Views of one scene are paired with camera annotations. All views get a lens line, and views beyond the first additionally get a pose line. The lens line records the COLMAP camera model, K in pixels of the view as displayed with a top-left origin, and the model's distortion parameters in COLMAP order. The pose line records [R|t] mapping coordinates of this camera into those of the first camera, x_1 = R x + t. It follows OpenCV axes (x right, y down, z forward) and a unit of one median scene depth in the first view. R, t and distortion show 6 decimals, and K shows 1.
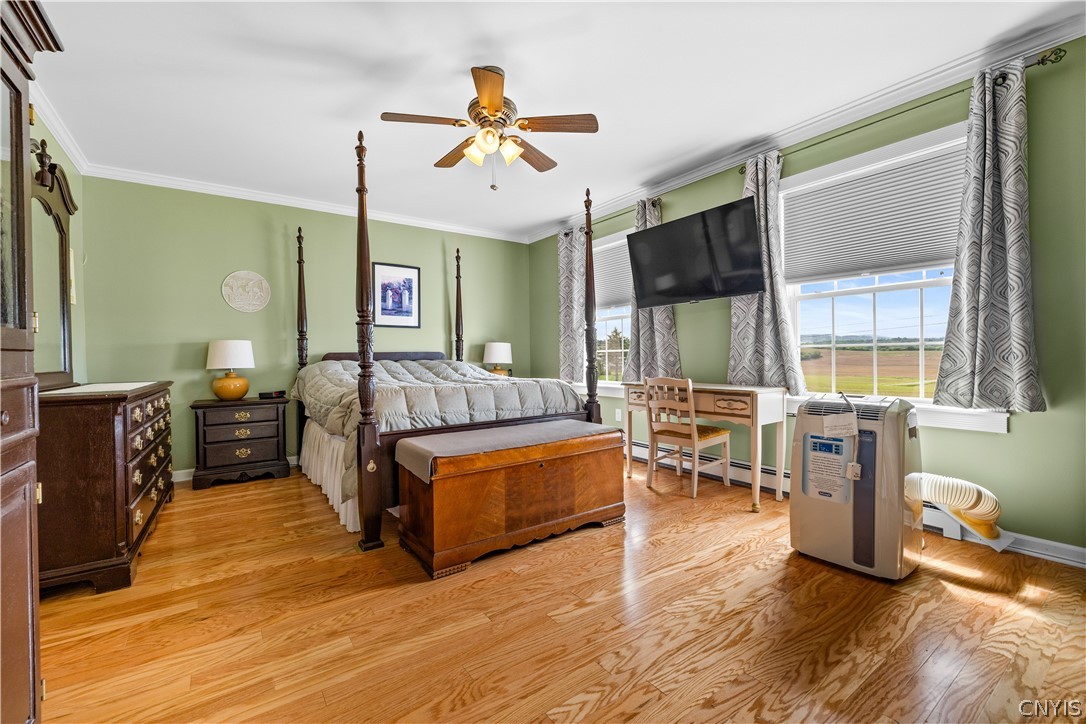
lens RADIAL K [[452.3, 0, 546.6], [0, 452.3, 360.4], [0, 0, 1]] dist [-0.001321, -0.000251]
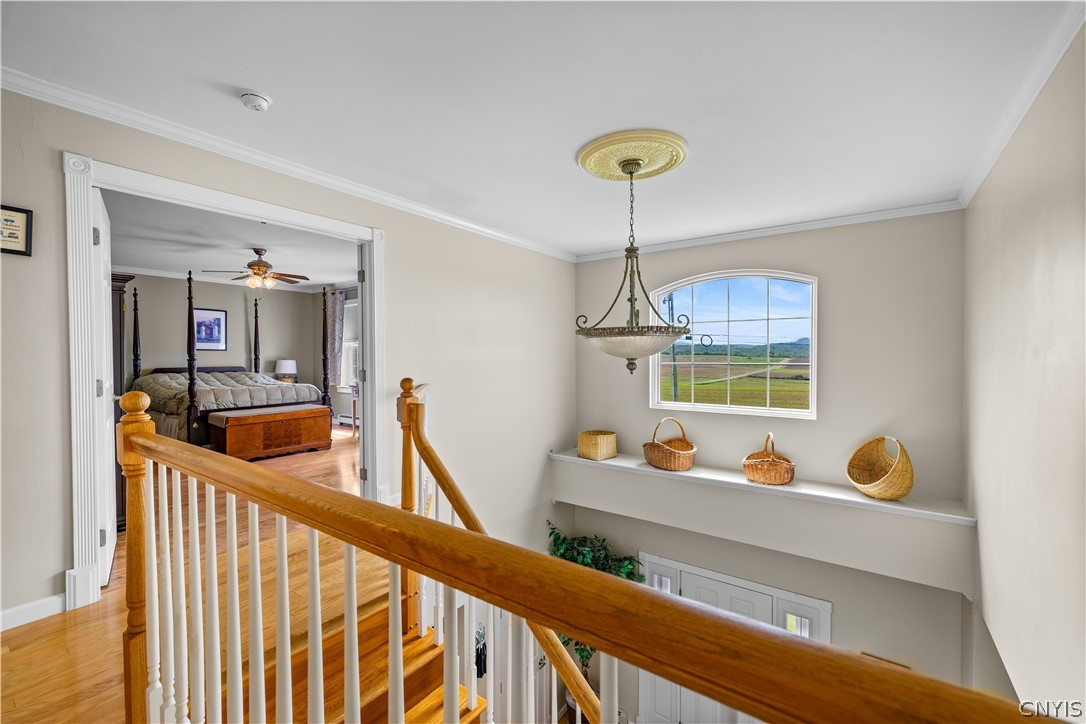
lens RADIAL K [[452.3, 0, 535.9], [0, 452.3, 361.1], [0, 0, 1]] dist [-0.001321, -0.000251]
pose [[0.952405, 0.004316, 0.304805, 0.305849], [-0.003076, 0.999985, -0.004547, -0.042205], [-0.304820, 0.003393, 0.952404, -0.942949]]
